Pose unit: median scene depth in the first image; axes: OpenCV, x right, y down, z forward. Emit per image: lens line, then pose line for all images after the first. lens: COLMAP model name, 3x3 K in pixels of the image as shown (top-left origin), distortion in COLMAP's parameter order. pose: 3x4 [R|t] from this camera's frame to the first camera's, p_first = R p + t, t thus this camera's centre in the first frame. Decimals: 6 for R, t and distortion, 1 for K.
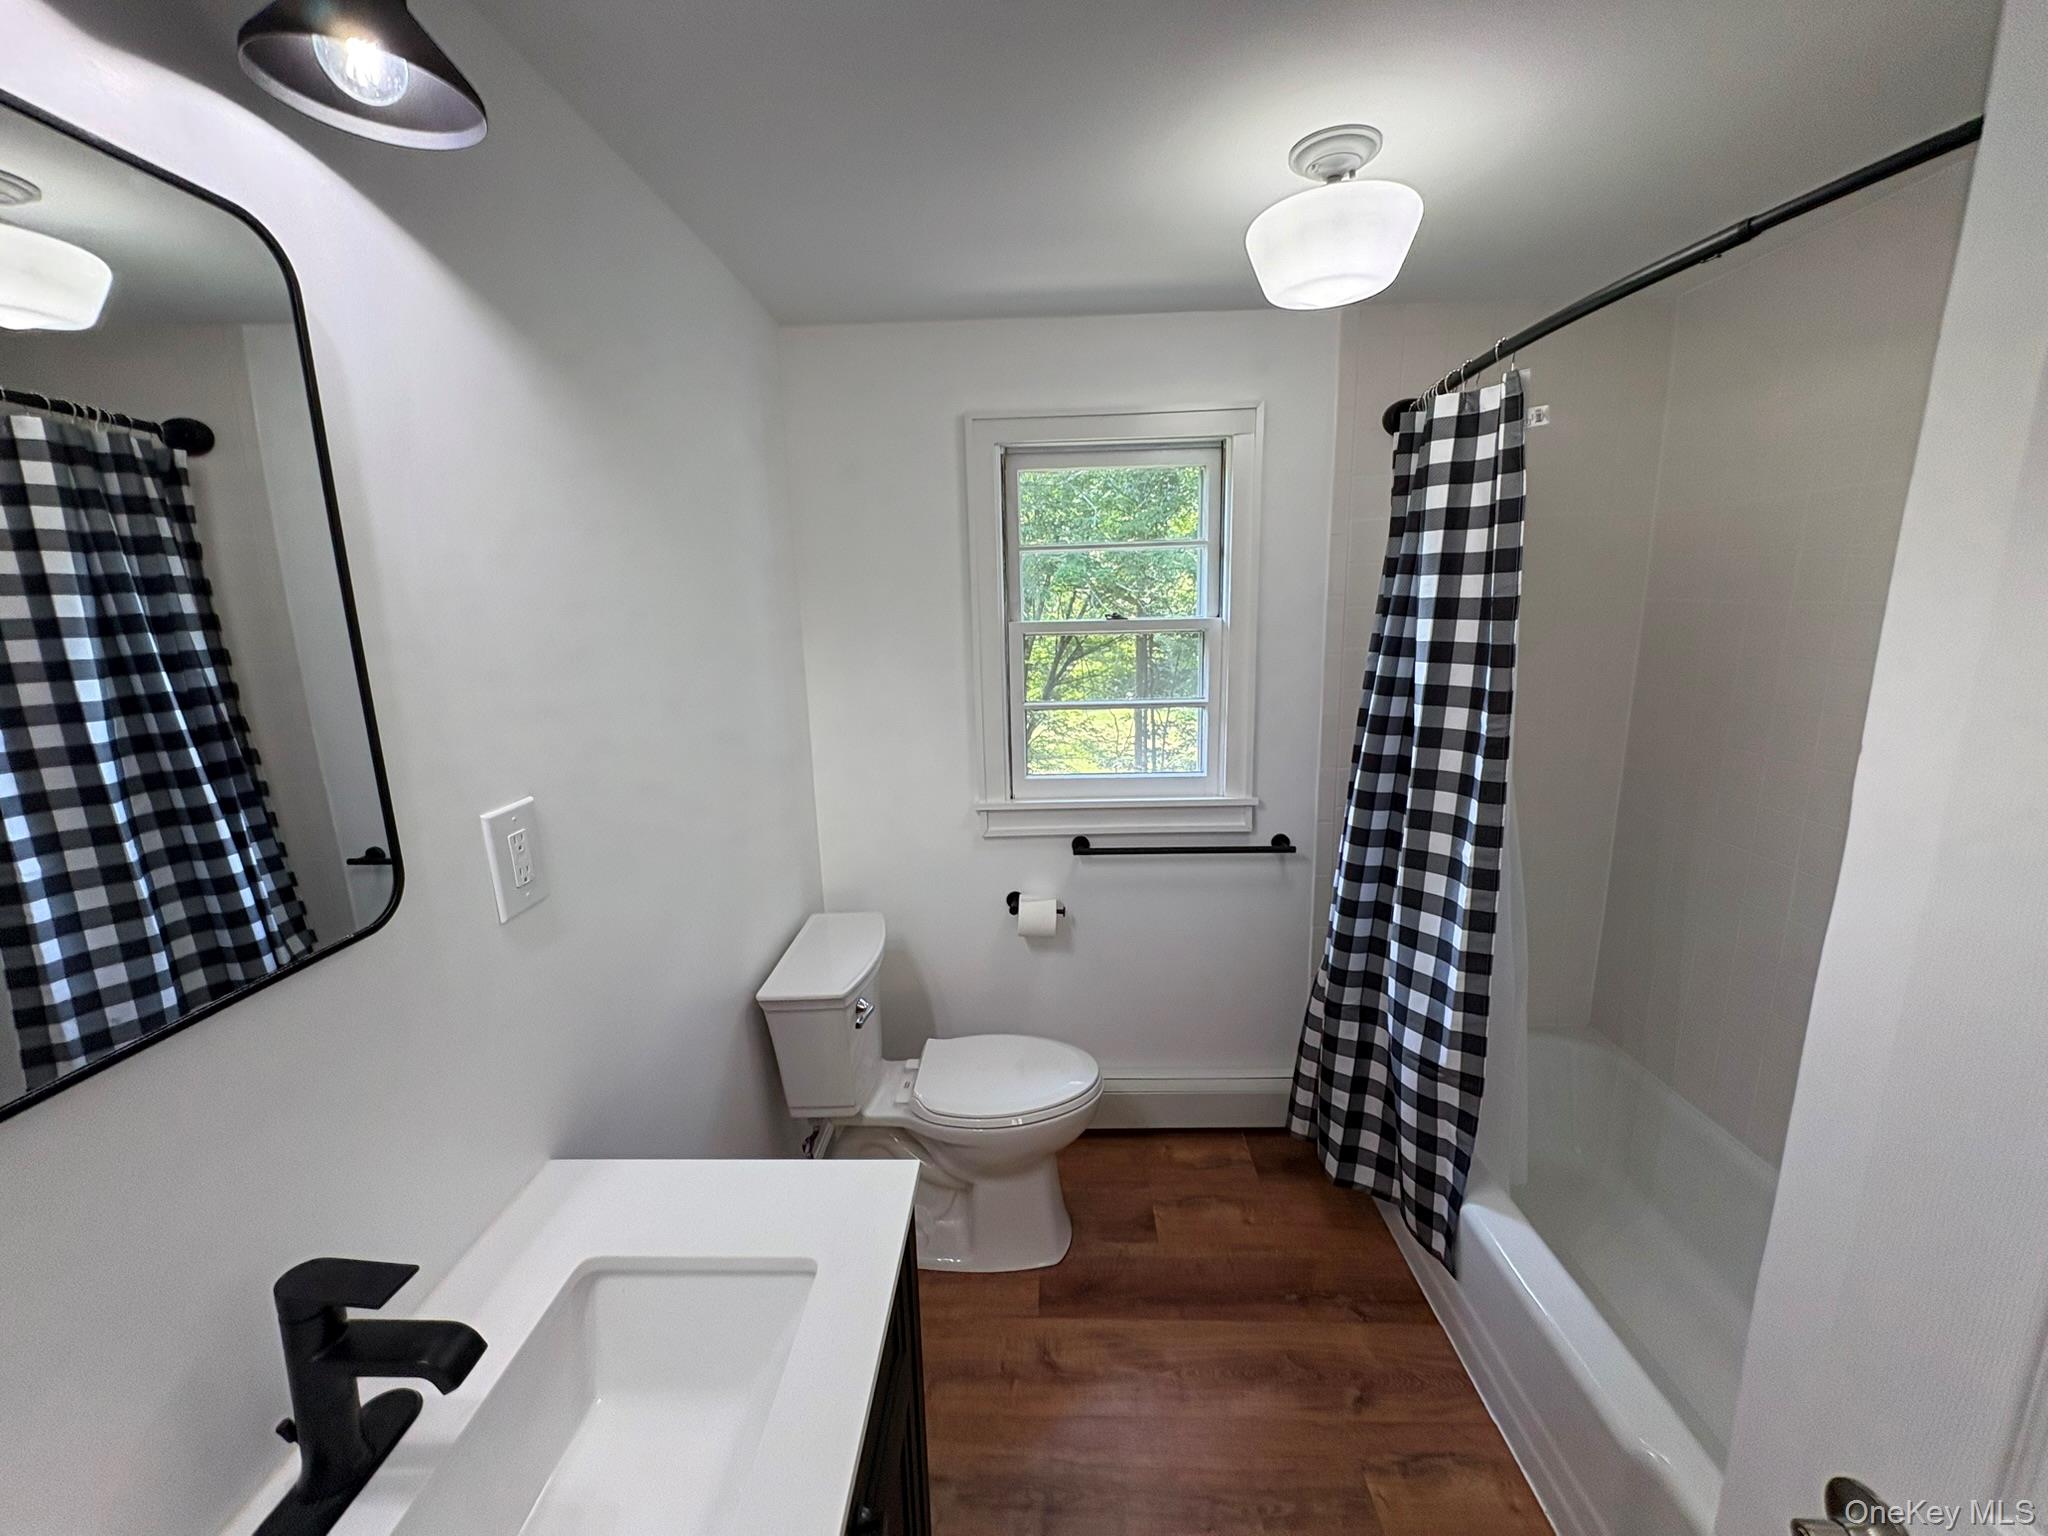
lens RADIAL K [[818.7, 0, 1013.4], [0, 818.7, 790.3], [0, 0, 1]] dist [-0.001307, 0.000033]
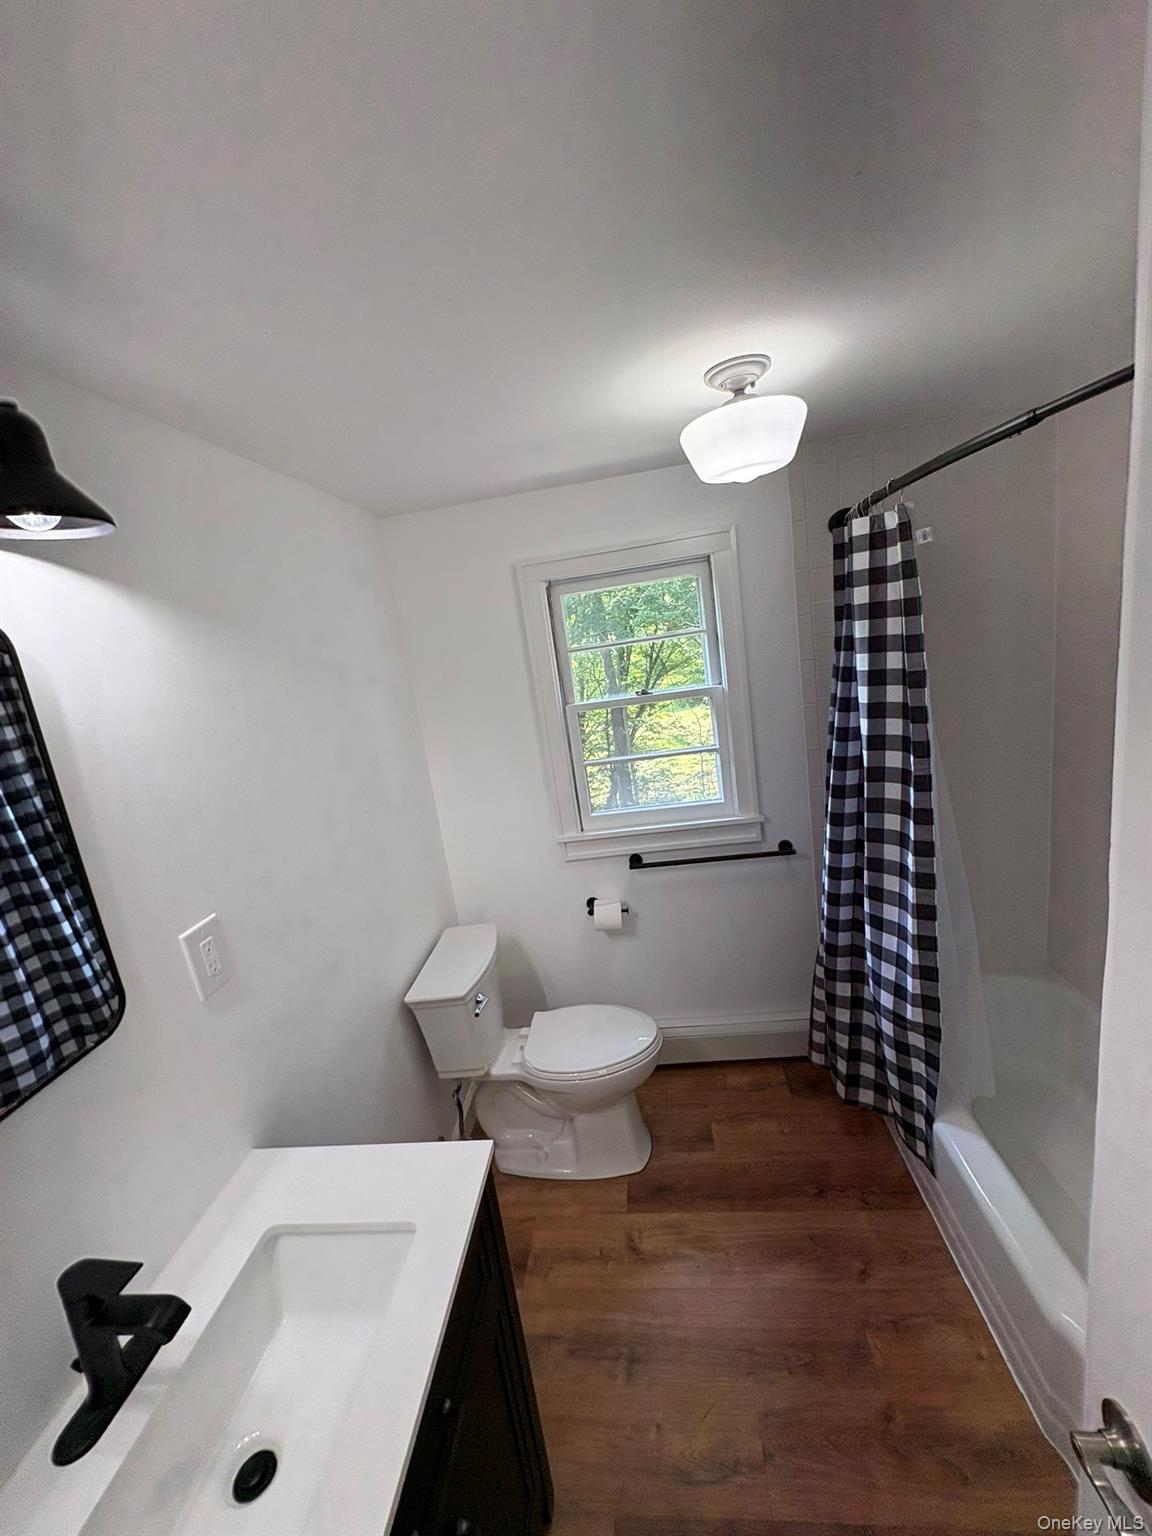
lens RADIAL K [[614.0, 0, 573.3], [0, 614.0, 783.1], [0, 0, 1]] dist [-0.001307, 0.000033]
pose [[0.990593, -0.096785, -0.096739, 0.120543], [0.098116, 0.995133, 0.009089, -0.107745], [0.095388, -0.018496, 0.995268, -0.034779]]
